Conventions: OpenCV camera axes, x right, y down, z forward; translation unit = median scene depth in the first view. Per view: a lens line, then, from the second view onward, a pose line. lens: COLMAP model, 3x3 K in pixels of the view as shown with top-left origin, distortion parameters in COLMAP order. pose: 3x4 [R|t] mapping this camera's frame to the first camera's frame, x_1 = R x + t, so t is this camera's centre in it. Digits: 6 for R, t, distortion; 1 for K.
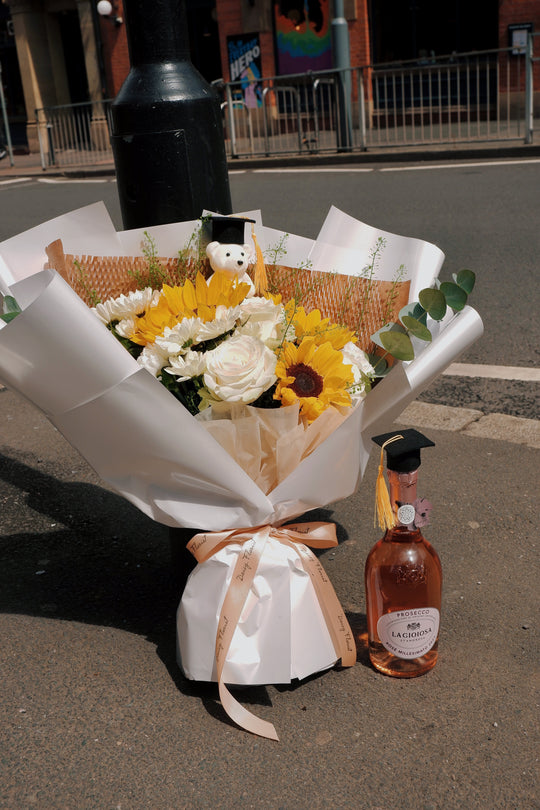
lens RADIAL K [[901.7, 0, 273.8], [0, 901.7, 396.1], [0, 0, 1]] dist [-0.031517, 0.026114]
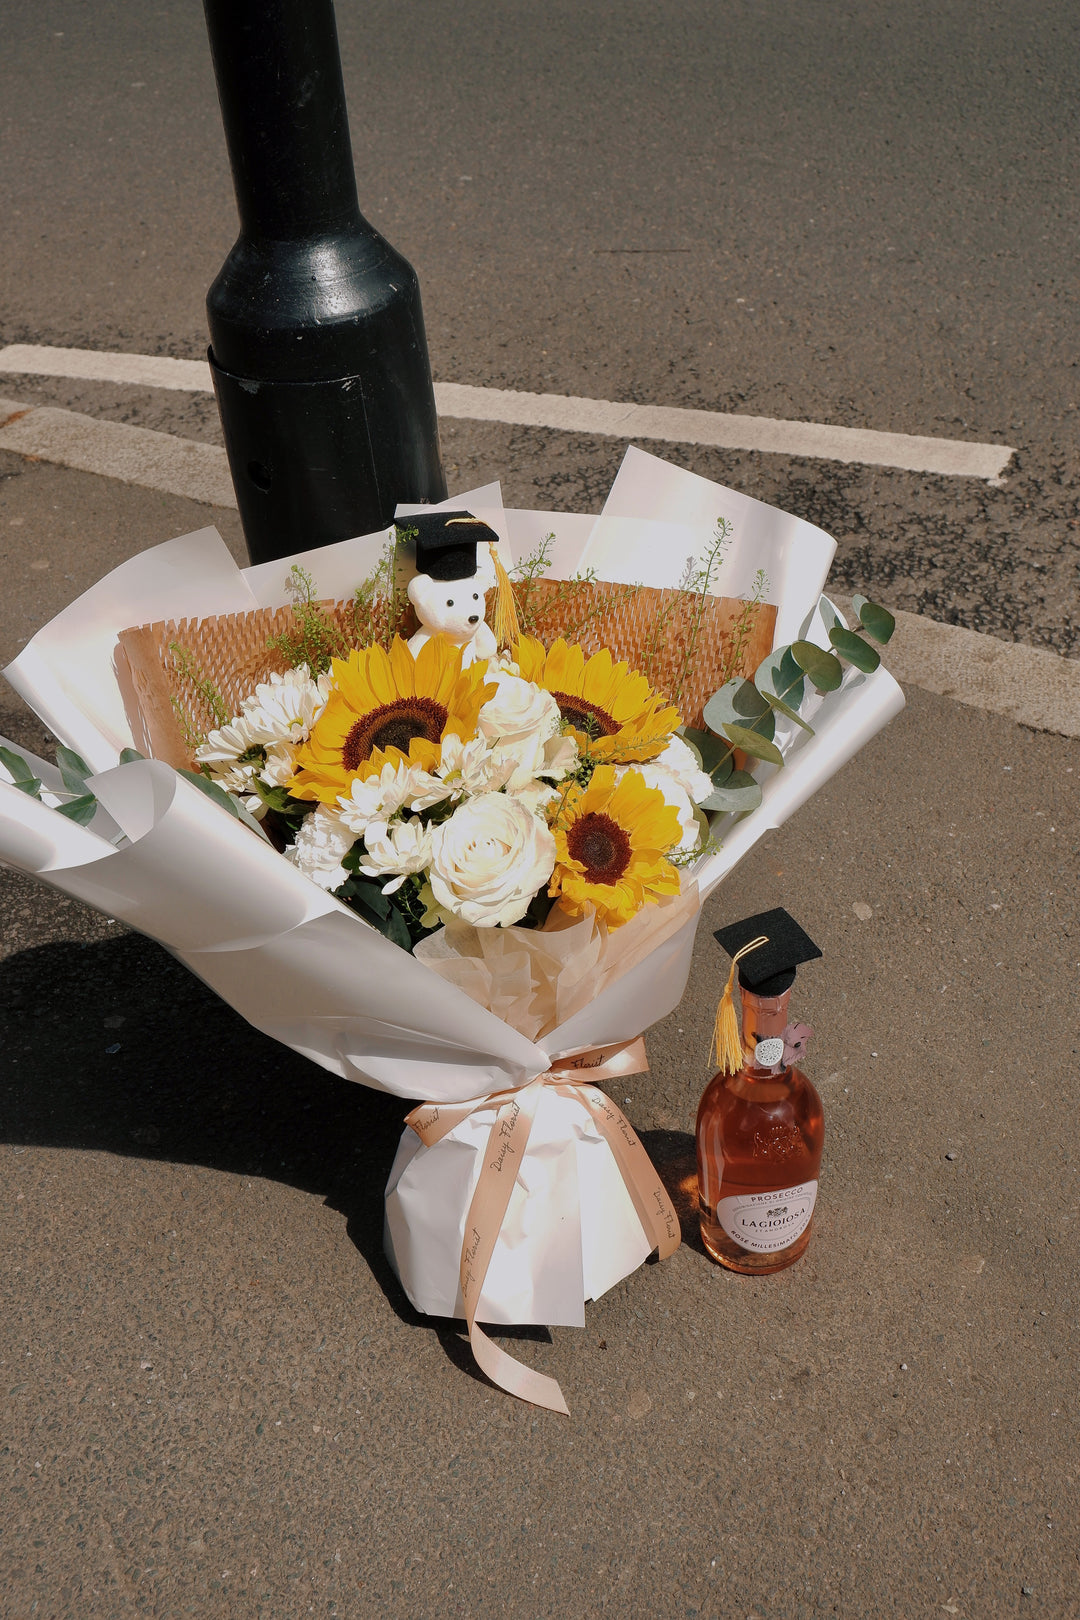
lens RADIAL K [[1801.3, 0, 537.6], [0, 1801.3, 774.5], [0, 0, 1]] dist [-0.034122, 0.024519]
pose [[0.997220, -0.039058, 0.063450, -0.071309], [0.018437, 0.954459, 0.297770, -0.382304], [-0.072191, -0.295773, 0.952527, -0.068818]]
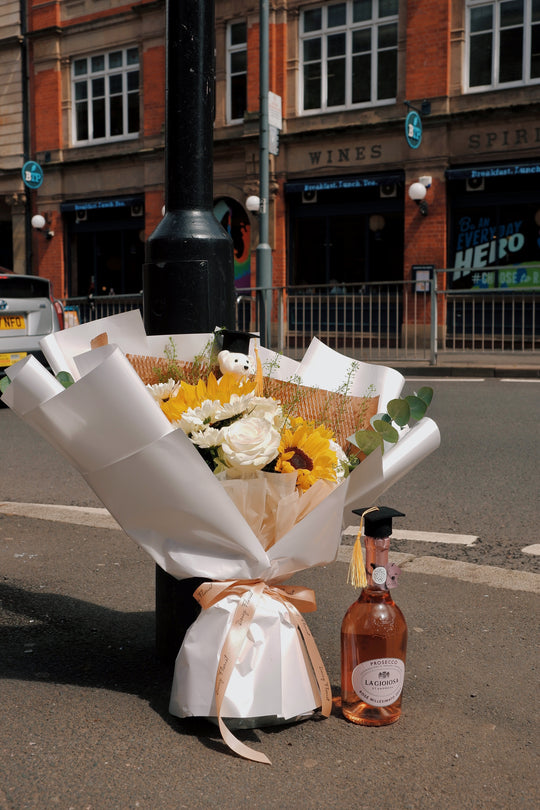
lens RADIAL K [[901.7, 0, 273.8], [0, 901.7, 396.1], [0, 0, 1]] dist [-0.031517, 0.026114]
pose [[0.992718, 0.065699, 0.100968, -0.121239], [-0.039971, 0.970345, -0.238398, 0.180885], [-0.113637, 0.232626, 0.965905, -0.180230]]
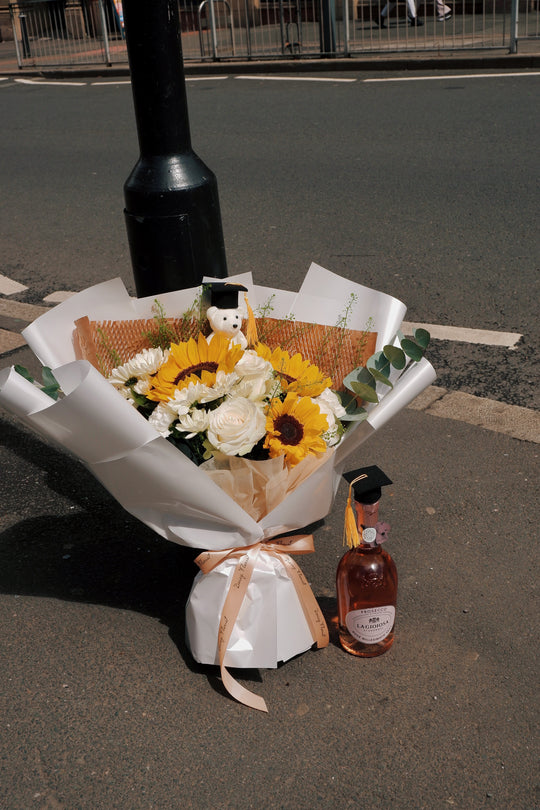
lens RADIAL K [[901.7, 0, 273.8], [0, 901.7, 396.1], [0, 0, 1]] dist [-0.031517, 0.026114]
pose [[0.999803, -0.001841, 0.019756, -0.009669], [-0.000554, 0.992706, 0.120559, -0.200480], [-0.019834, -0.120546, 0.992510, -0.206526]]
